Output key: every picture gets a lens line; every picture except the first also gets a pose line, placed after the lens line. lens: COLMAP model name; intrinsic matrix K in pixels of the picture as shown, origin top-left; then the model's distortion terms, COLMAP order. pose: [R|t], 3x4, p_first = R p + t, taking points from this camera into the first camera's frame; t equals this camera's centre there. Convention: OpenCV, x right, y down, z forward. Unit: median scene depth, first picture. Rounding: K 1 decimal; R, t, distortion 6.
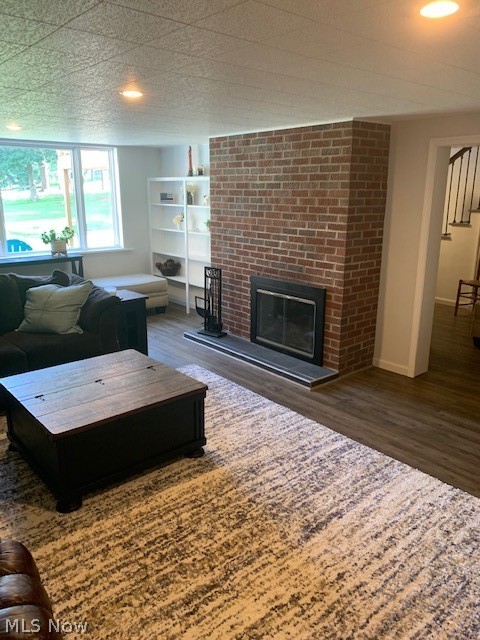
lens RADIAL K [[487.8, 0, 242.6], [0, 487.8, 320.4], [0, 0, 1]] dist [-0.004781, -0.008040]
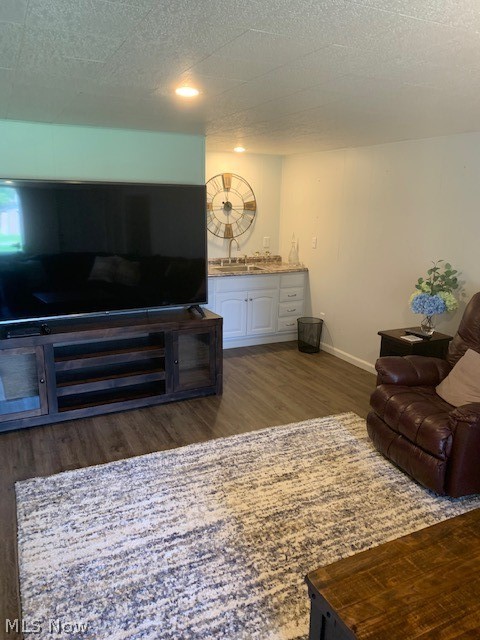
lens RADIAL K [[487.8, 0, 240.4], [0, 487.8, 319.6], [0, 0, 1]] dist [-0.004781, -0.008040]
pose [[-0.966995, -0.077223, 0.242813, -0.134164], [0.048742, 0.879303, 0.473762, -0.440912], [-0.250091, 0.469961, -0.846517, 1.612618]]
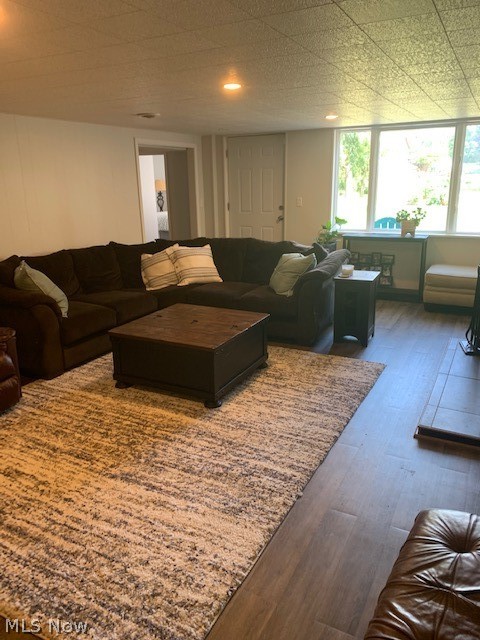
lens RADIAL K [[487.8, 0, 243.7], [0, 487.8, 319.7], [0, 0, 1]] dist [-0.004781, -0.008040]
pose [[0.376792, 0.256351, -0.890119, 1.114579], [-0.226643, 0.957249, 0.179744, -0.173333], [0.898143, 0.134013, 0.418784, 0.708664]]
